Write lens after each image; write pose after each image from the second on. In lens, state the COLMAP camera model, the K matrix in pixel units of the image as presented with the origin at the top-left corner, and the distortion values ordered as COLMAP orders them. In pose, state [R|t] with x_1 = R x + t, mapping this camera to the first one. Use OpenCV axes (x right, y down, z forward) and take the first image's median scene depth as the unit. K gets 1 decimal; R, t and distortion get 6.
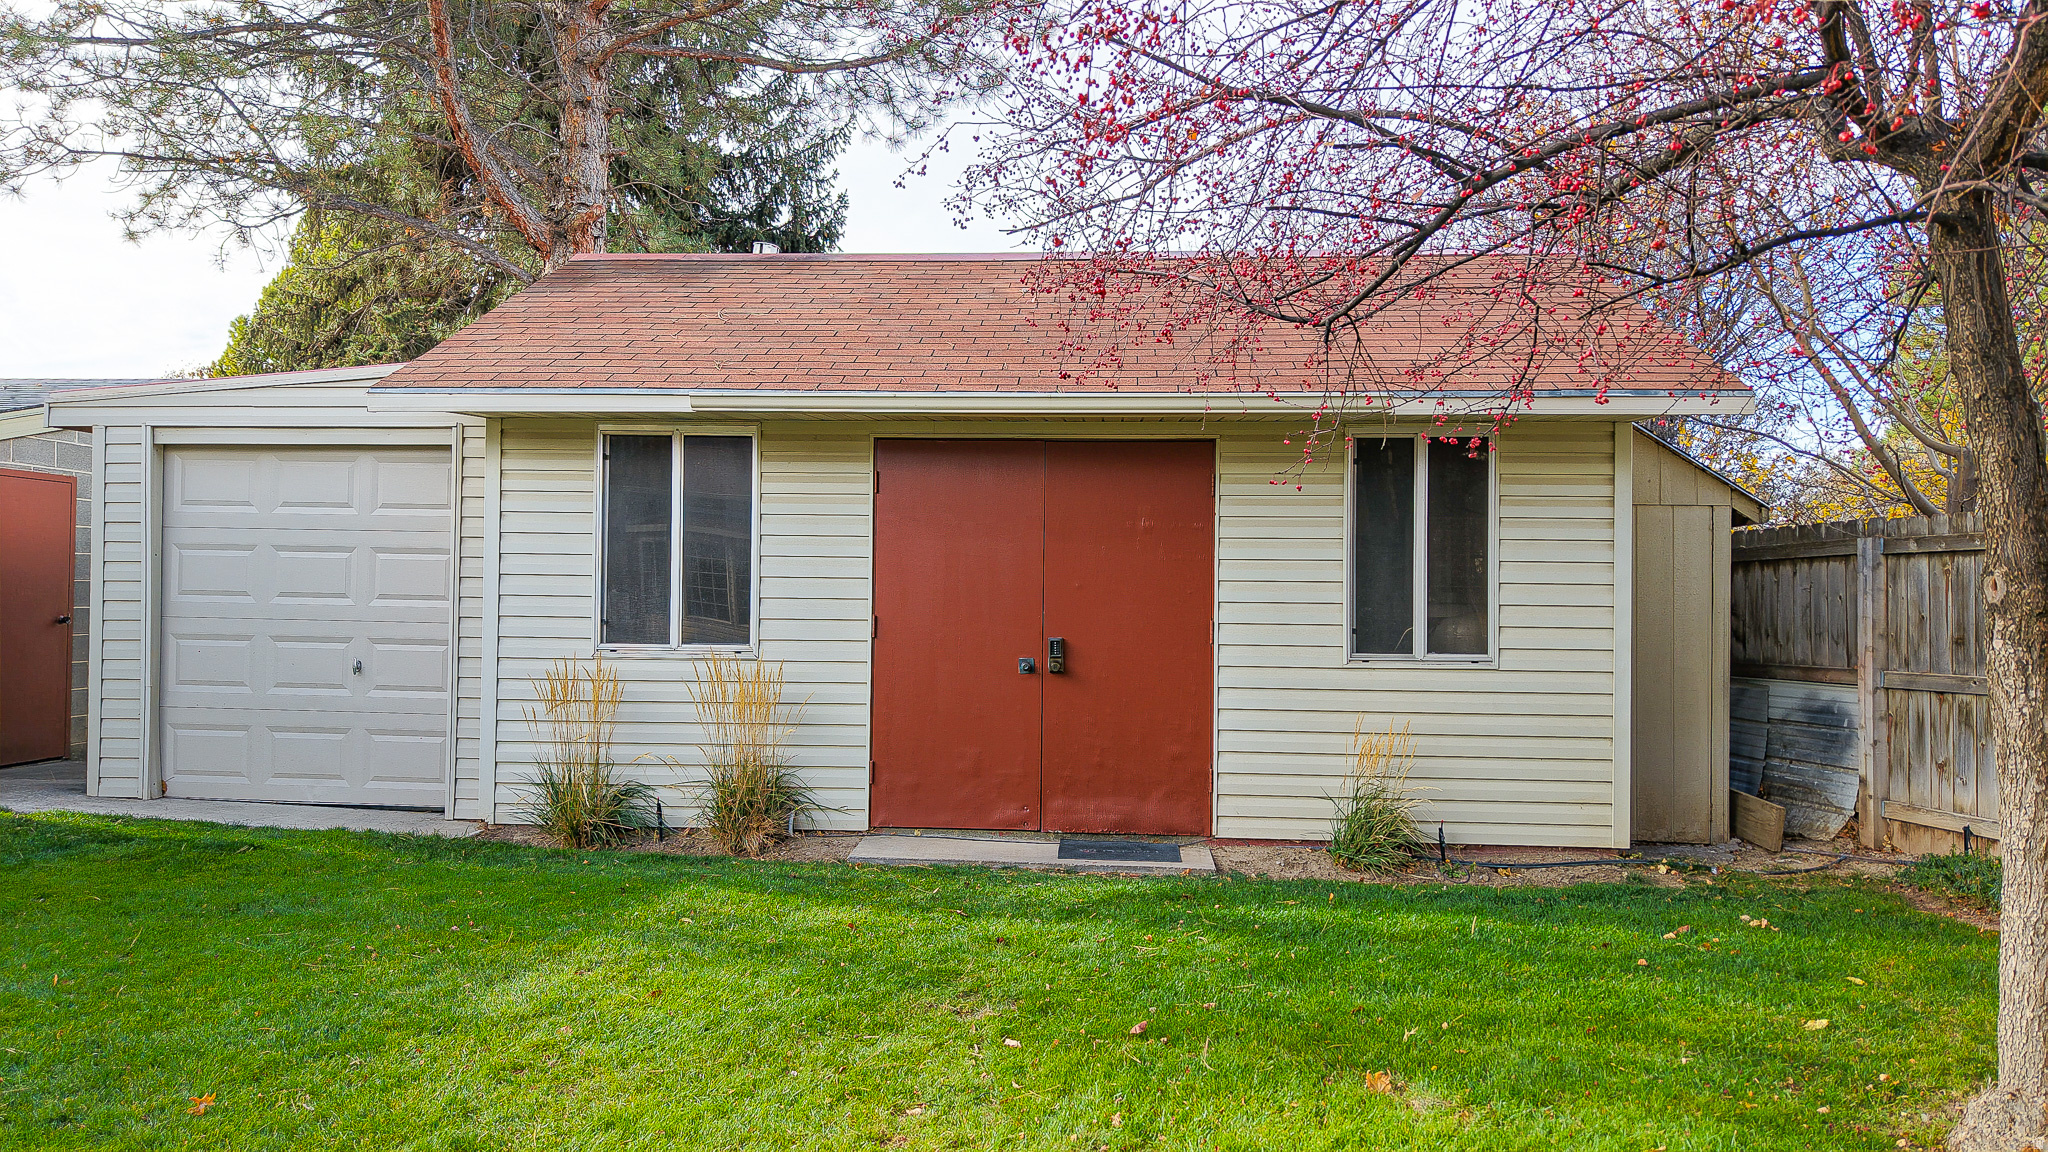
lens RADIAL K [[1369.8, 0, 1021.0], [0, 1369.8, 578.6], [0, 0, 1]] dist [0.030348, -0.036004]
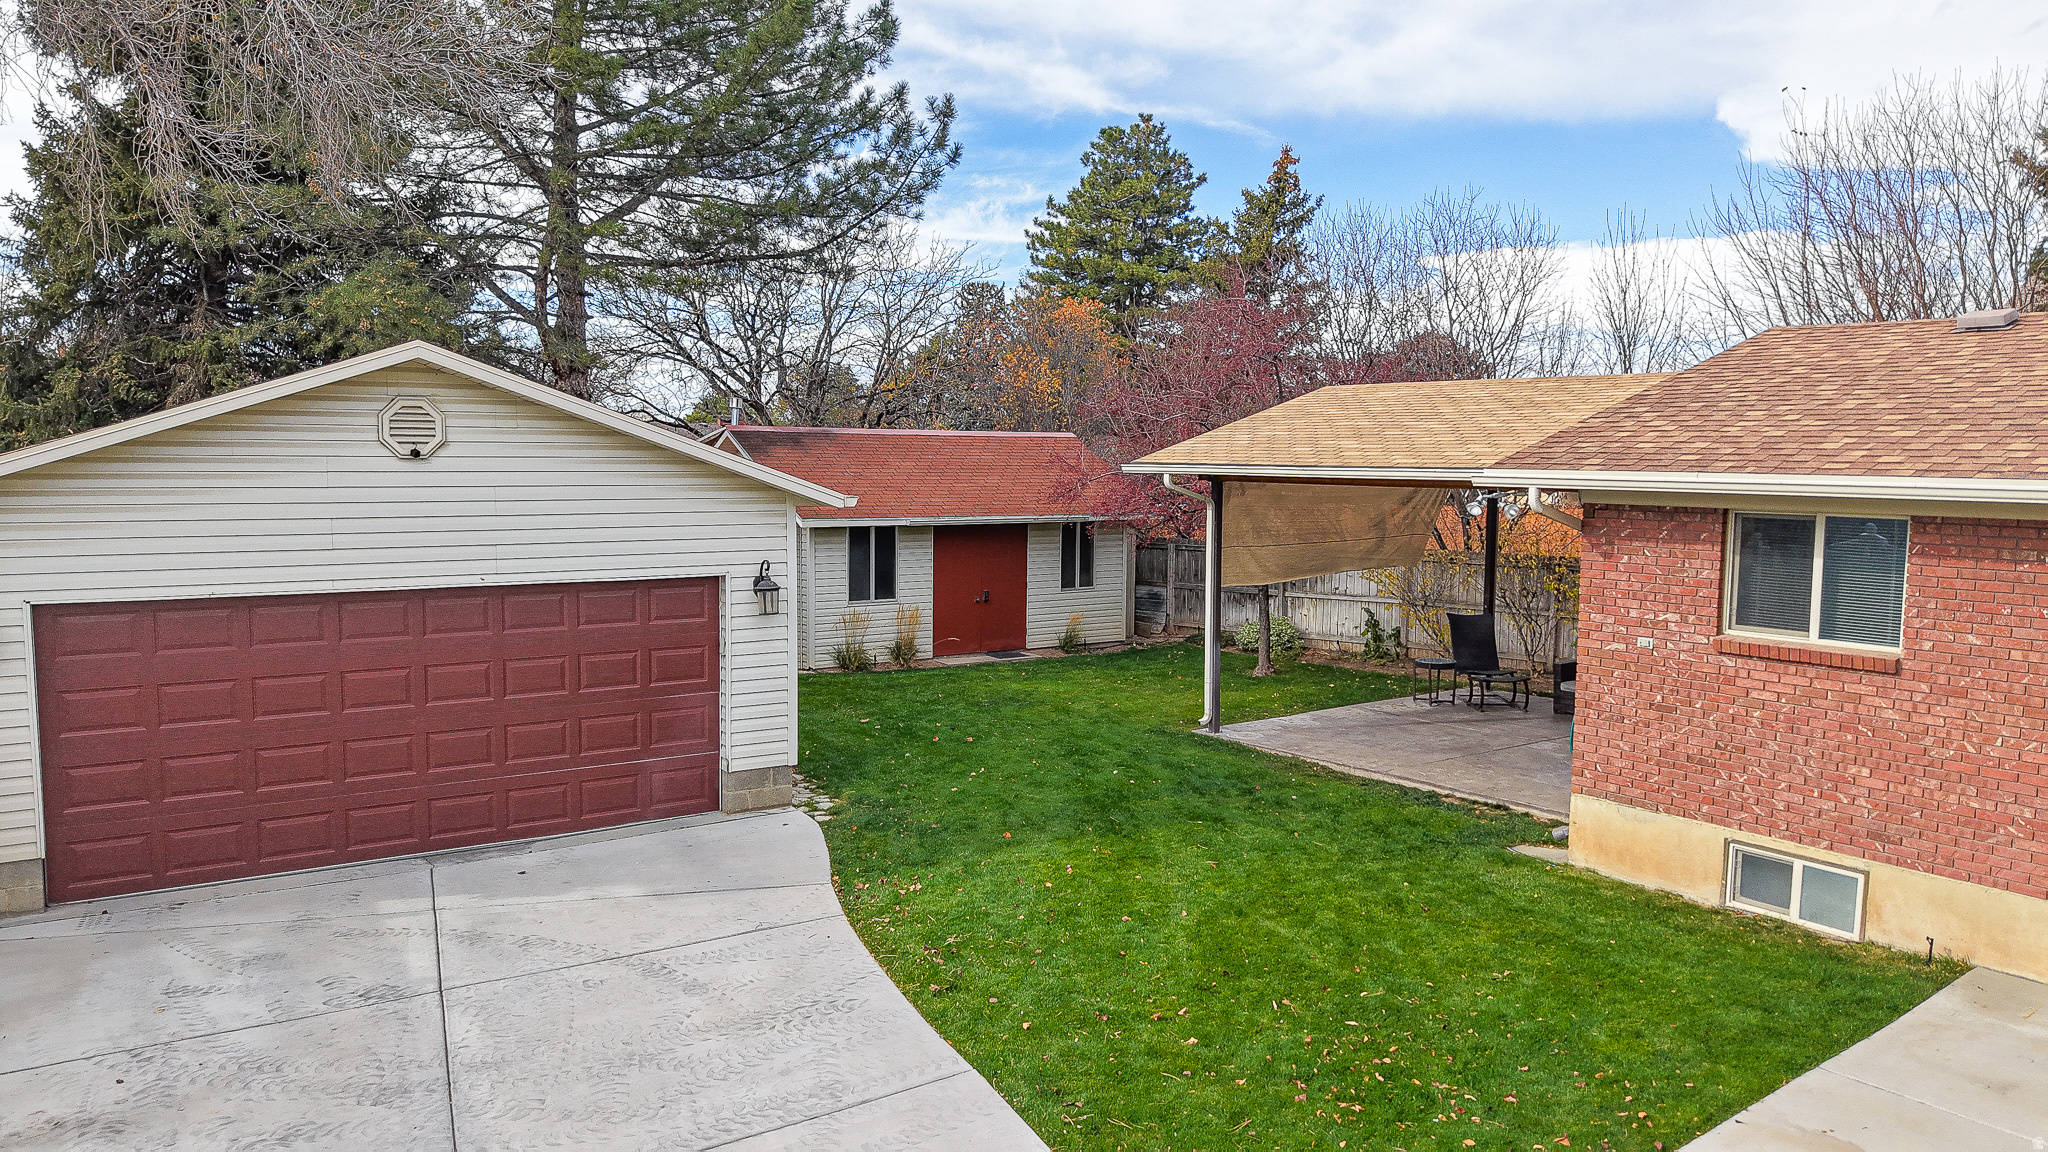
lens RADIAL K [[1369.8, 0, 1020.6], [0, 1369.8, 577.1], [0, 0, 1]] dist [0.030348, -0.036004]
pose [[0.791449, -0.061315, 0.608152, -1.749442], [-0.007968, 0.993836, 0.110570, -0.321103], [-0.611184, -0.092356, 0.786082, -1.444626]]
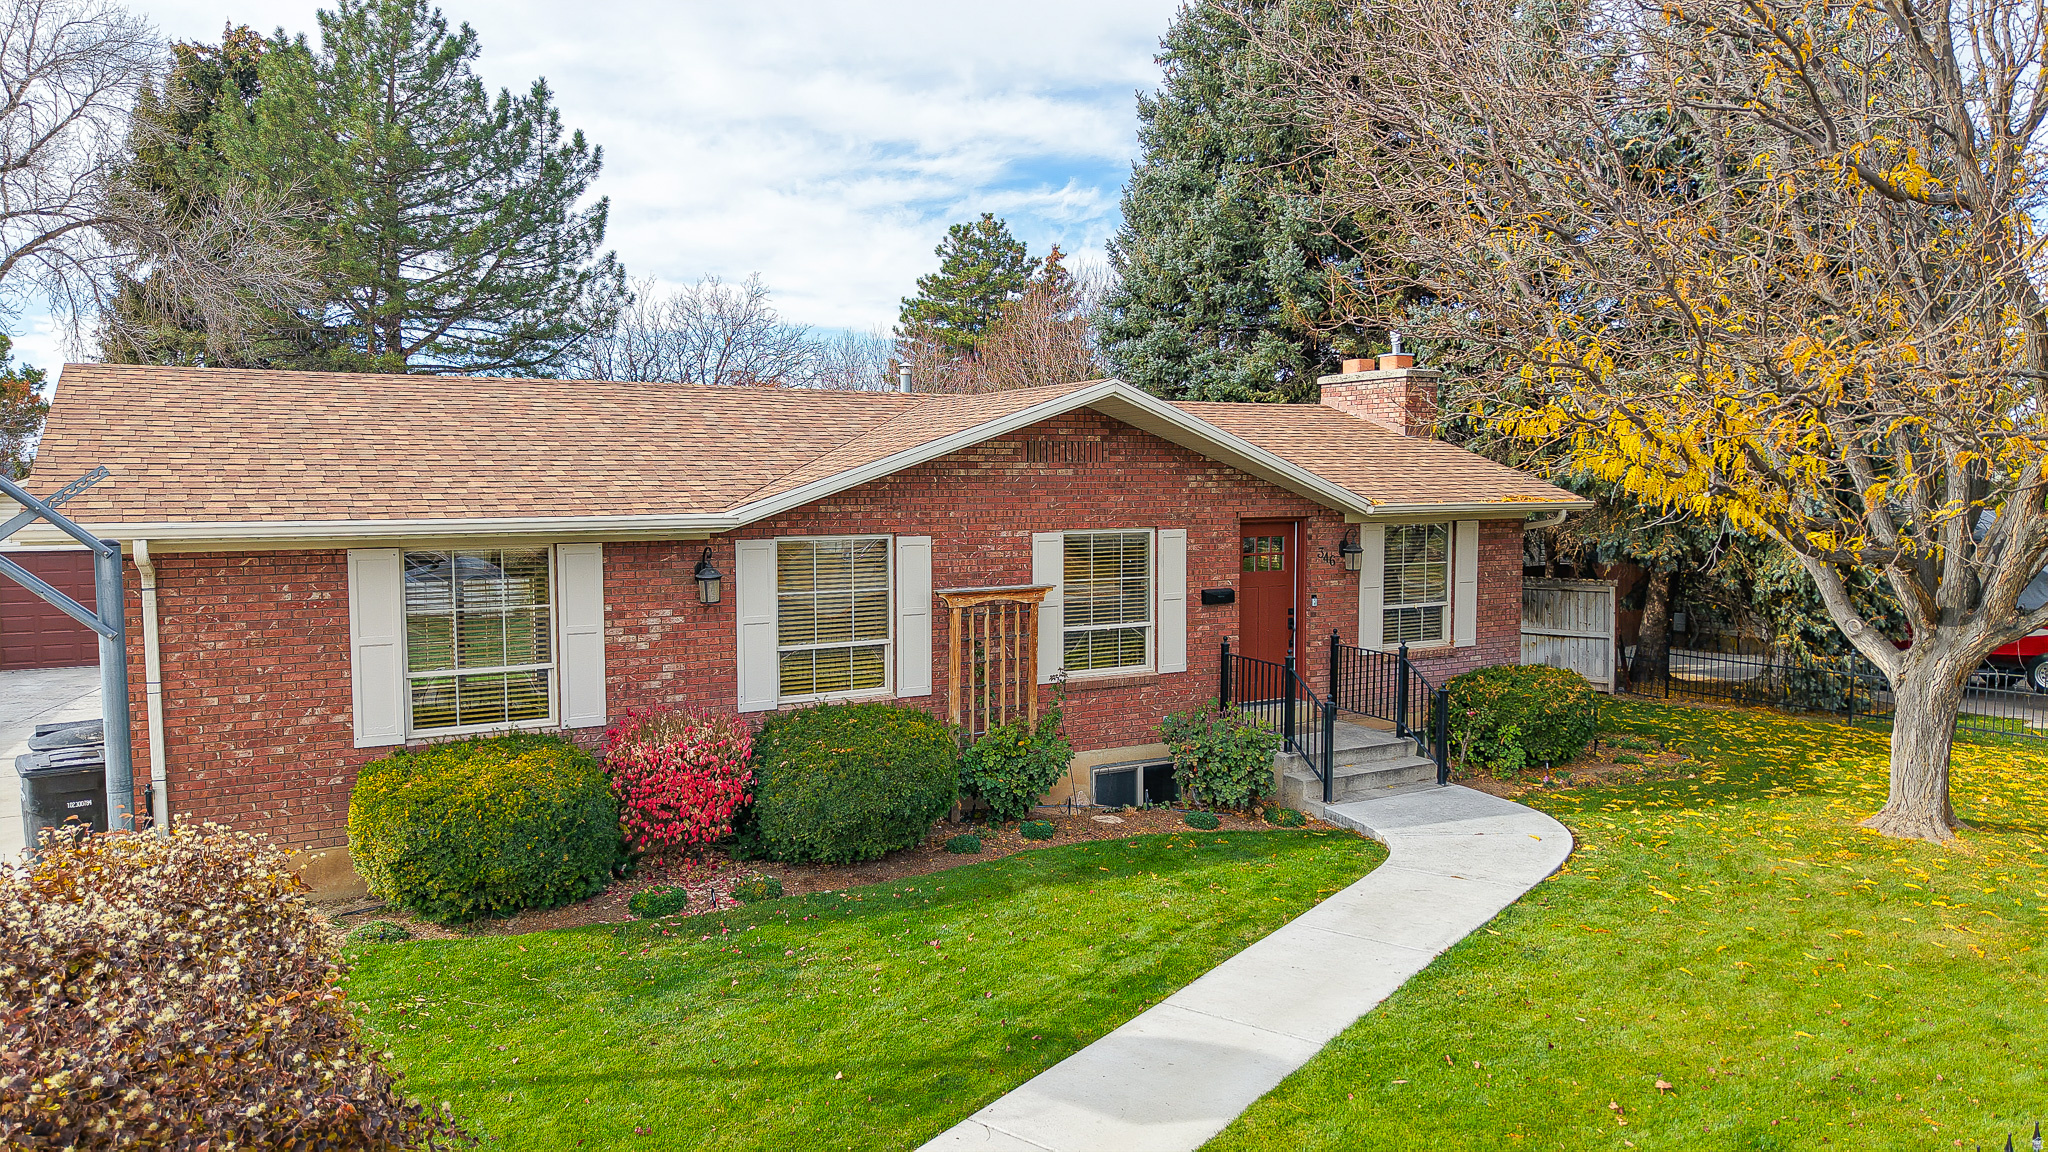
lens RADIAL K [[1369.8, 0, 1031.0], [0, 1369.8, 572.5], [0, 0, 1]] dist [0.030348, -0.036004]
pose [[0.851455, -0.049073, 0.522127, -1.298744], [0.003979, 0.996188, 0.087140, -0.373992], [-0.524413, -0.072118, 0.848404, -3.953994]]
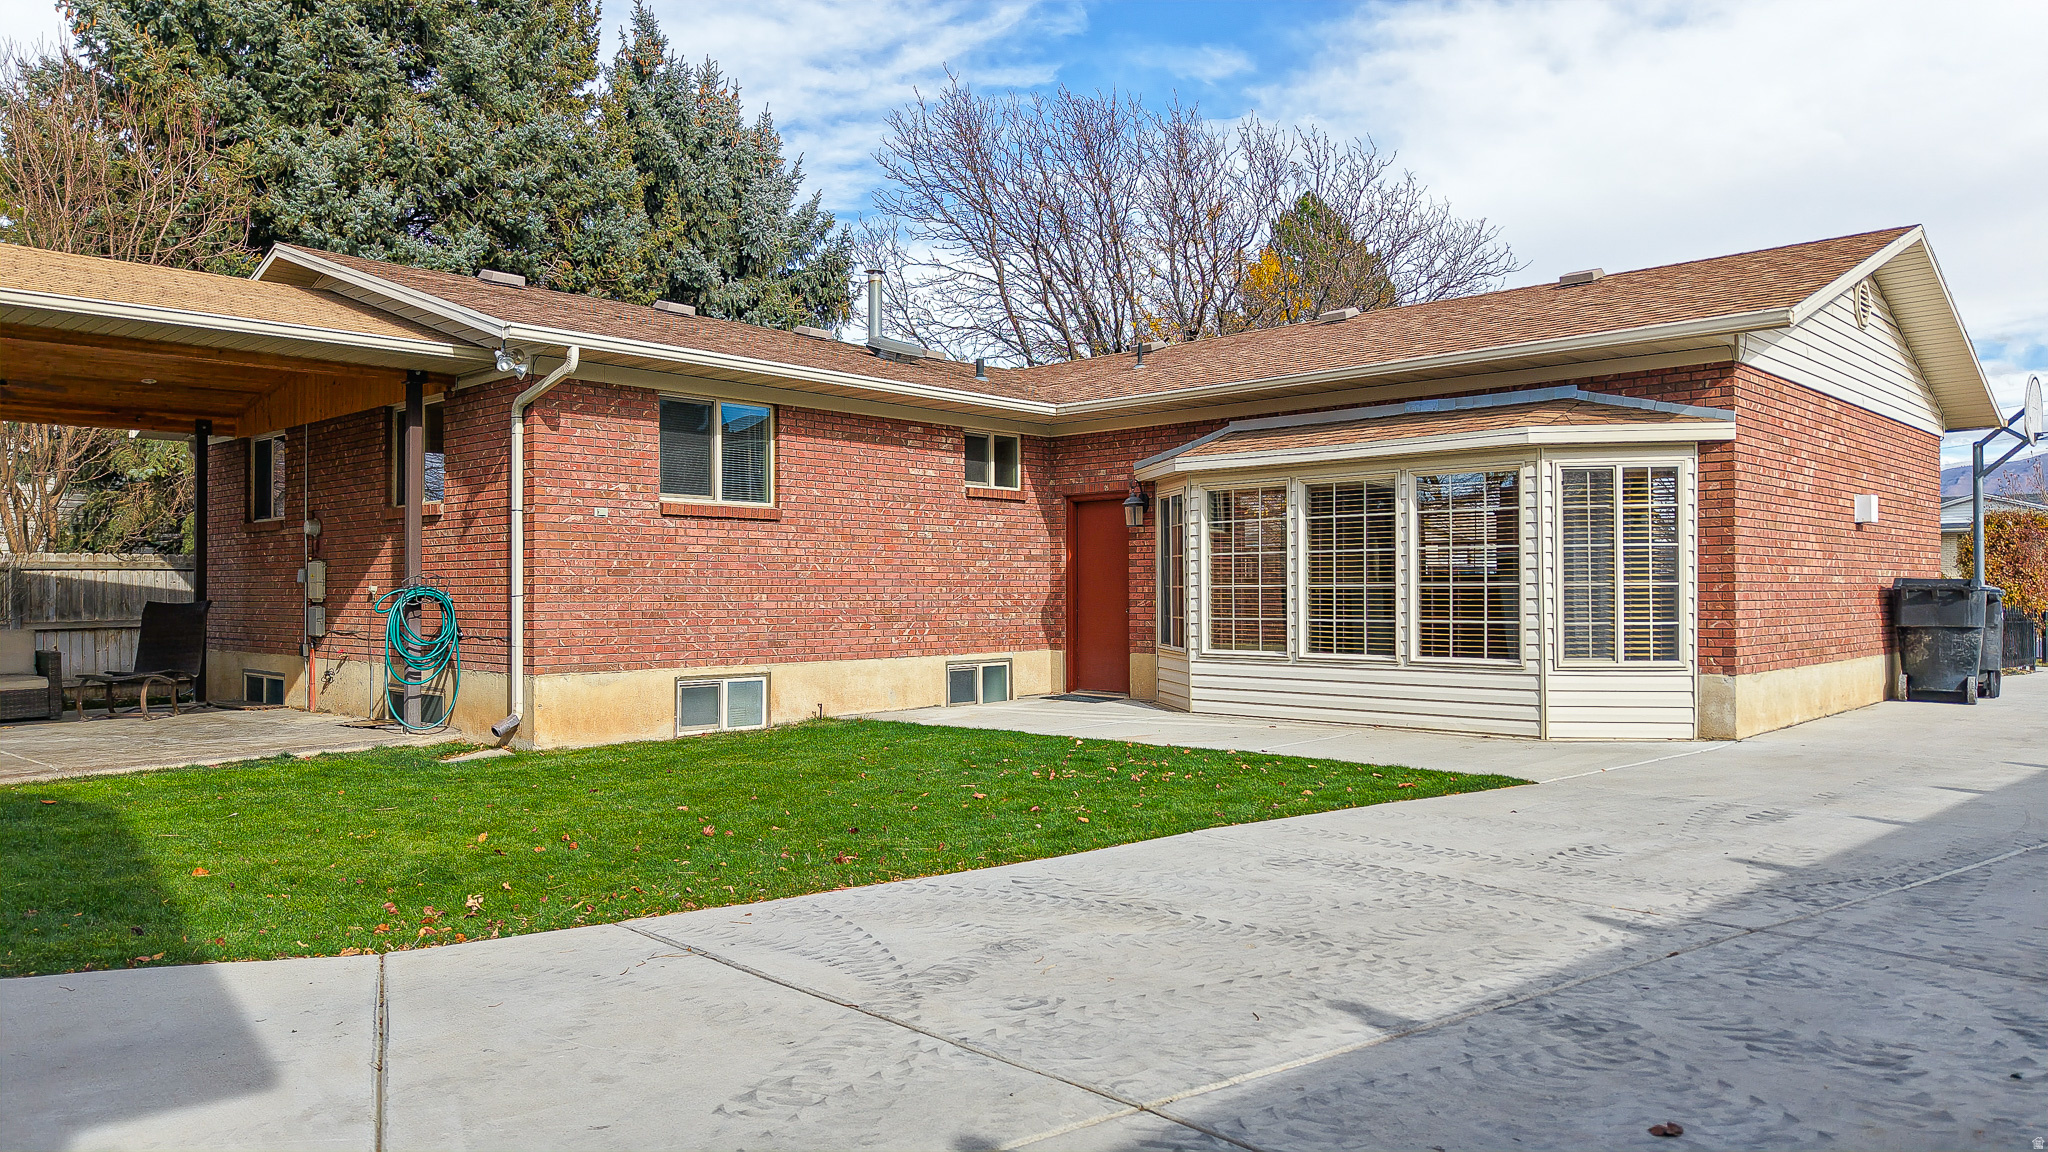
lens RADIAL K [[1369.8, 0, 1032.2], [0, 1369.8, 584.9], [0, 0, 1]] dist [0.030348, -0.036004]
pose [[-0.741309, -0.004796, 0.671146, -1.730359], [-0.012598, 0.999898, -0.006769, -0.028694], [-0.671045, -0.013473, -0.741294, 0.014822]]
